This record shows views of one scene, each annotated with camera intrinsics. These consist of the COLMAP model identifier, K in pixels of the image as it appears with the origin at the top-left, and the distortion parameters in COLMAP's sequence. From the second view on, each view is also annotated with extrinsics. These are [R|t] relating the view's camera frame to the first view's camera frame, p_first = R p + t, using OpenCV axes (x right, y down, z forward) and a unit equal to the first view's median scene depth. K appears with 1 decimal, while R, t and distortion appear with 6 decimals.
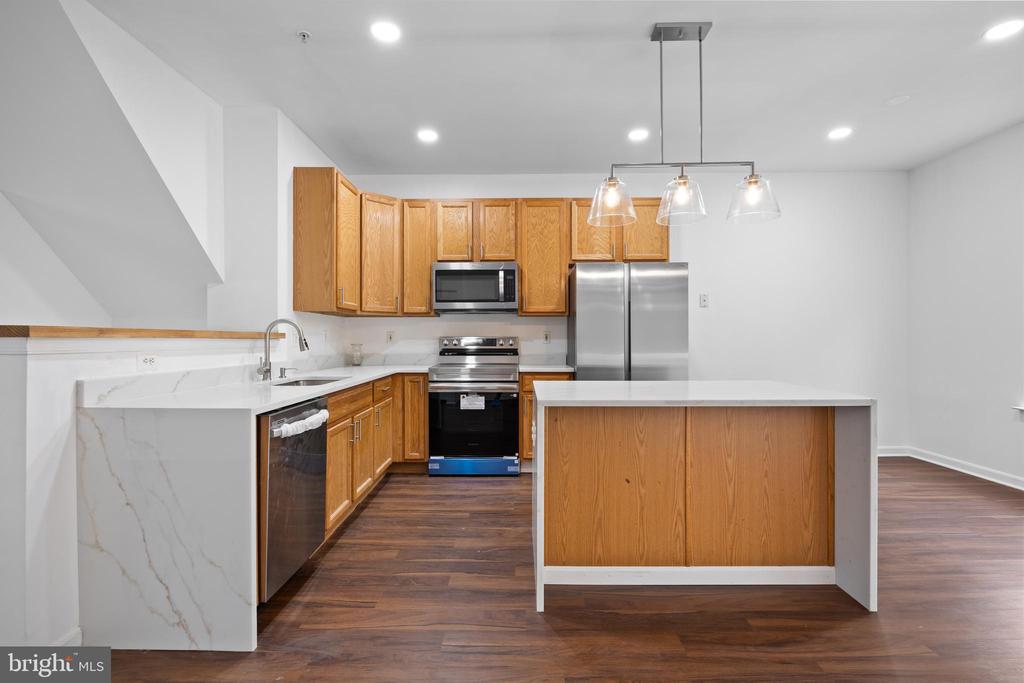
lens RADIAL K [[485.0, 0, 512.0], [0, 485.0, 341.5], [0, 0, 1]] dist [-0.012866, -0.000250]
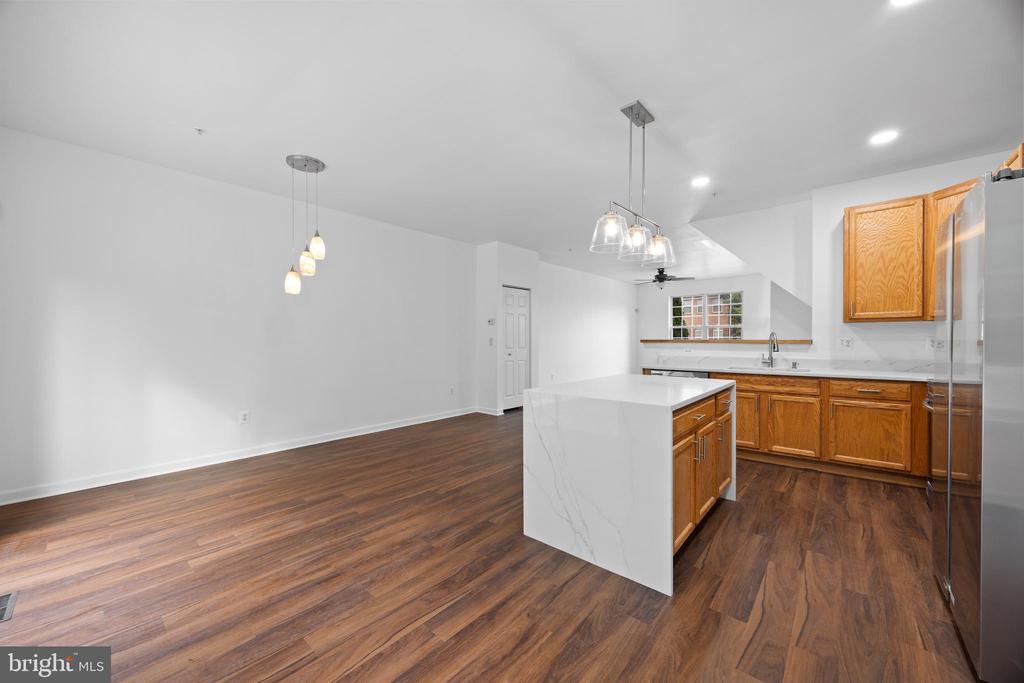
lens RADIAL K [[386.6, 0, 507.7], [0, 386.6, 343.5], [0, 0, 1]] dist [-0.003100, -0.000319]
pose [[-0.647555, 0.010498, -0.761947, 0.872185], [-0.002285, 0.999874, 0.015718, -0.019420], [0.762015, 0.011919, -0.647449, 0.888954]]
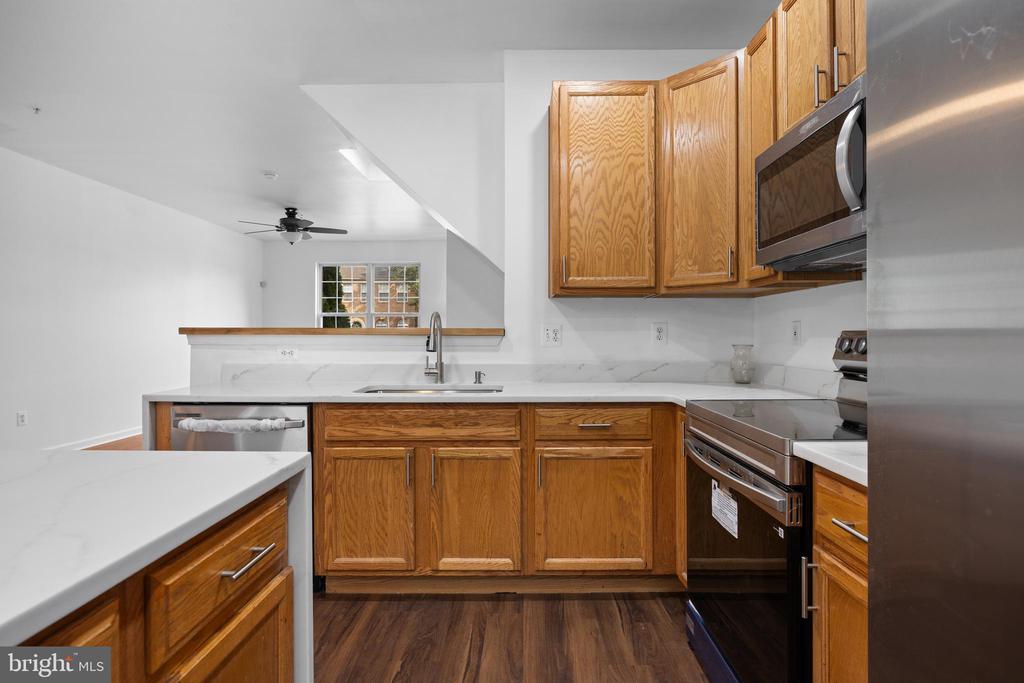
lens RADIAL K [[523.3, 0, 513.1], [0, 523.3, 333.2], [0, 0, 1]] dist [-0.014211, 0.000065]
pose [[-0.007065, -0.004911, -0.999963, 0.322747], [-0.006158, 0.999969, -0.004867, -0.004845], [0.999956, 0.006124, -0.007095, 0.859080]]
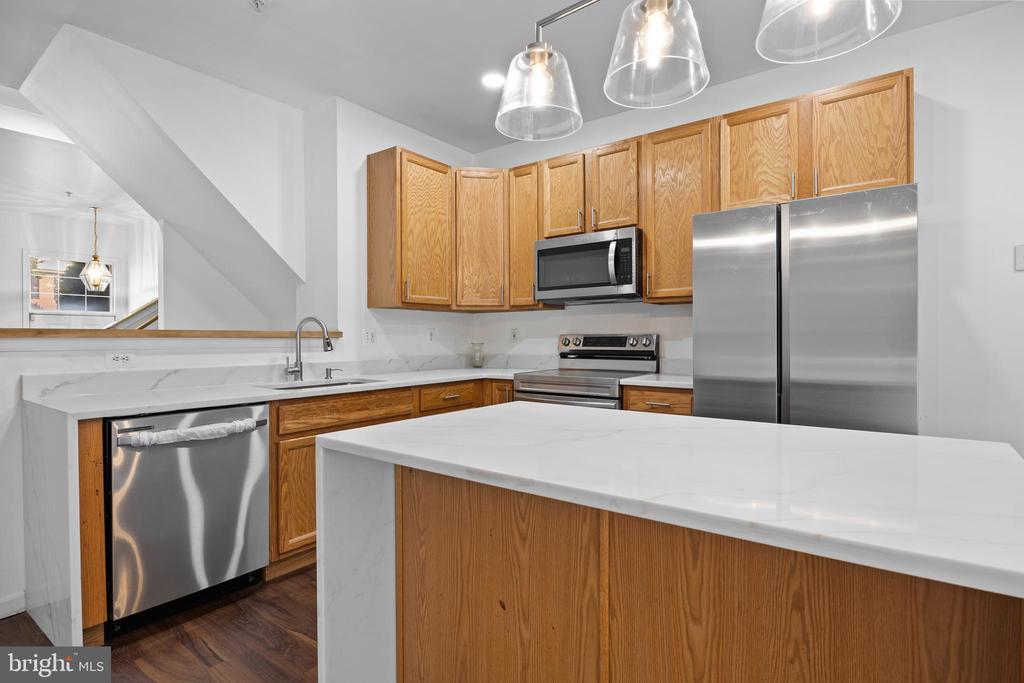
lens RADIAL K [[519.8, 0, 512.0], [0, 519.8, 341.5], [0, 0, 1]] dist [-0.014775, 0.000393]
pose [[0.804539, 0.001926, -0.593897, 0.338270], [0.000154, 0.999994, 0.003451, -0.001515], [0.593900, -0.002868, 0.804534, 0.319065]]
